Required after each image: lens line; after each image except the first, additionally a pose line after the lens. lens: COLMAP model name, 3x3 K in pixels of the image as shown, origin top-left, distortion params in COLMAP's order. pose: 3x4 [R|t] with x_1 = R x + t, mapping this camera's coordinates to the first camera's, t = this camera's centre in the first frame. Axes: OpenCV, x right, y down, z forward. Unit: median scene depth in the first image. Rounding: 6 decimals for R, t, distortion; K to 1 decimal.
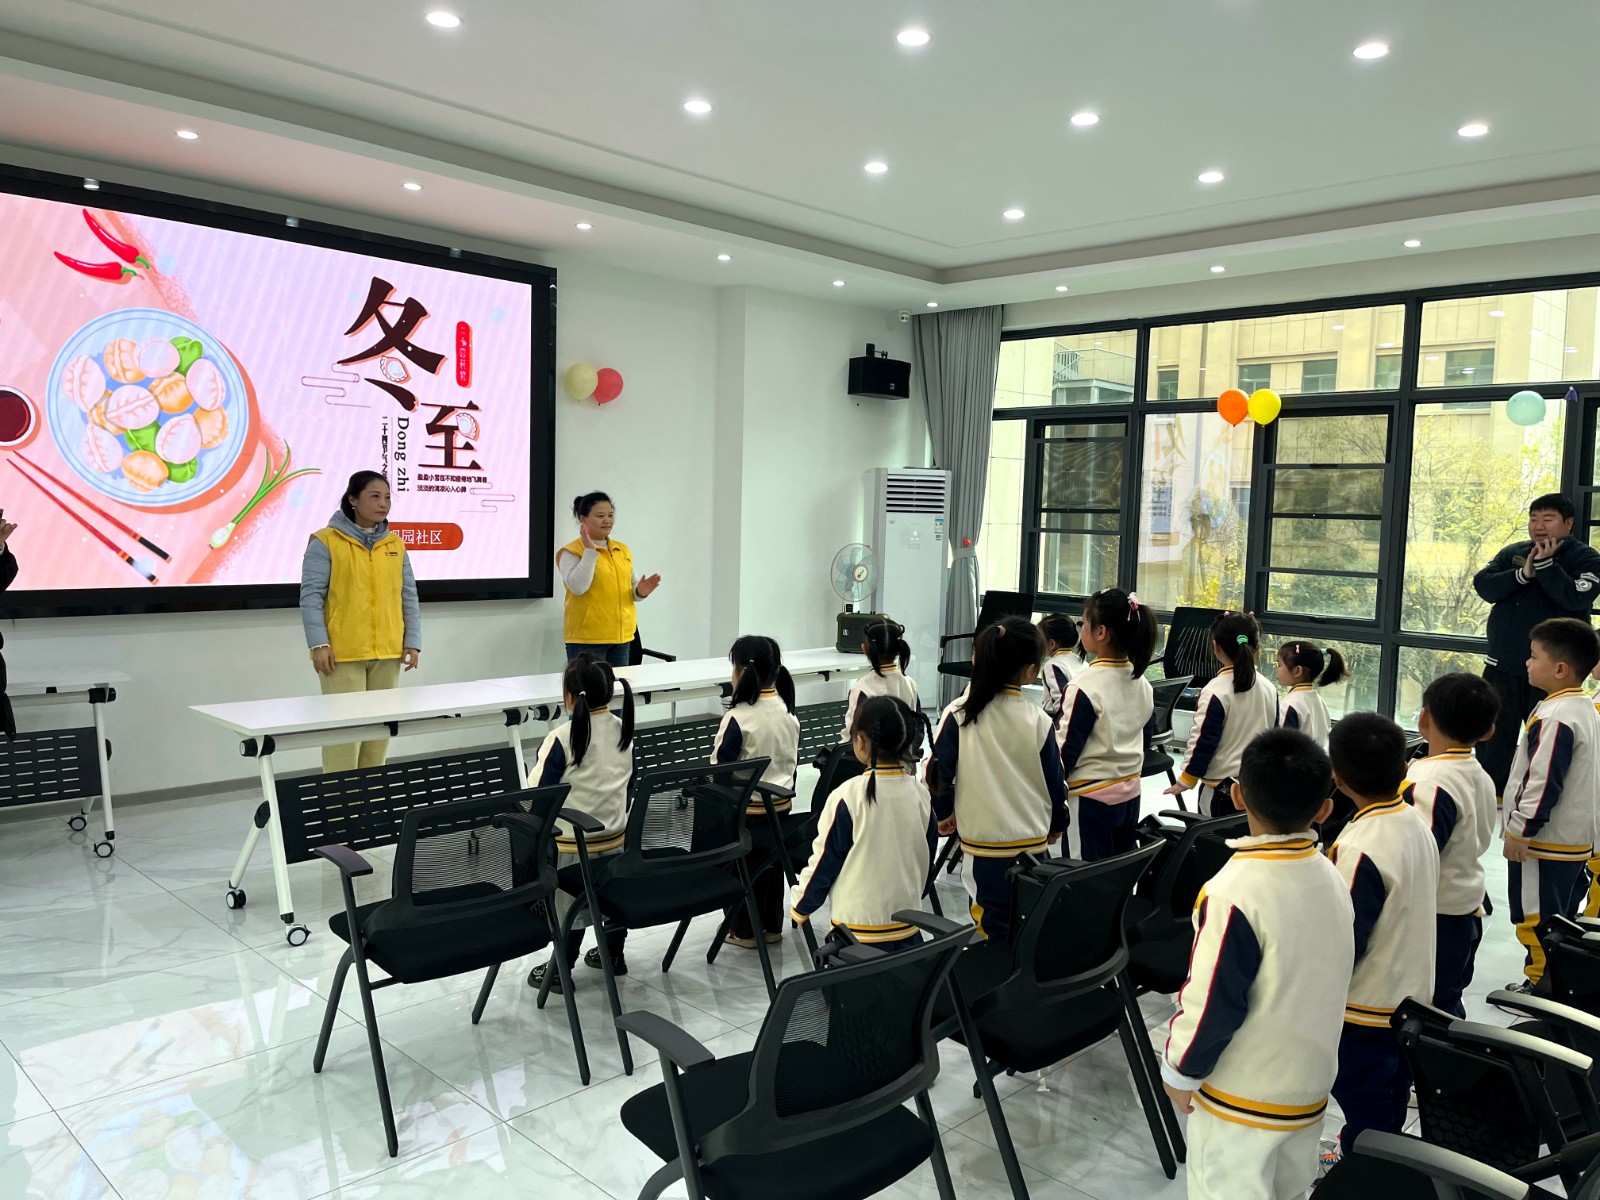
lens RADIAL K [[1208.1, 0, 801.8], [0, 1208.1, 599.7], [0, 0, 1]] dist [-0.001125, -0.023685]
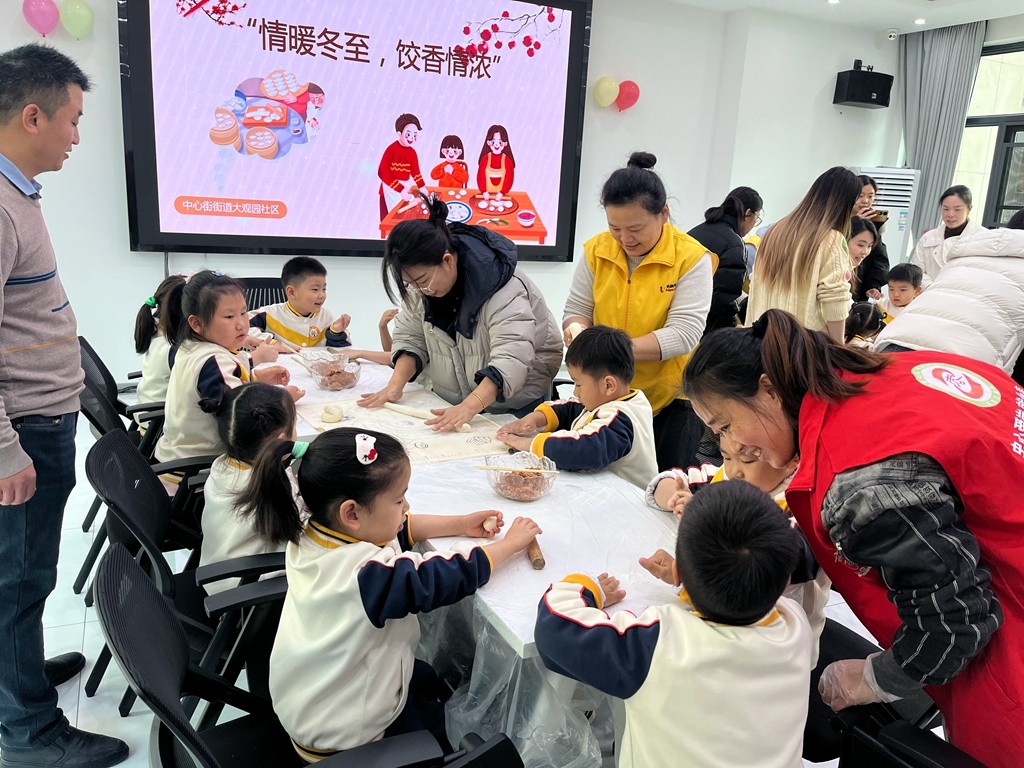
lens RADIAL K [[773.2, 0, 507.4], [0, 773.2, 383.6], [0, 0, 1]] dist [-0.001125, -0.023685]
pose [[0.937217, 0.098916, -0.334424, 0.018641], [-0.049298, 0.986881, 0.153740, 0.001834], [0.345244, -0.127602, 0.929798, 0.142670]]
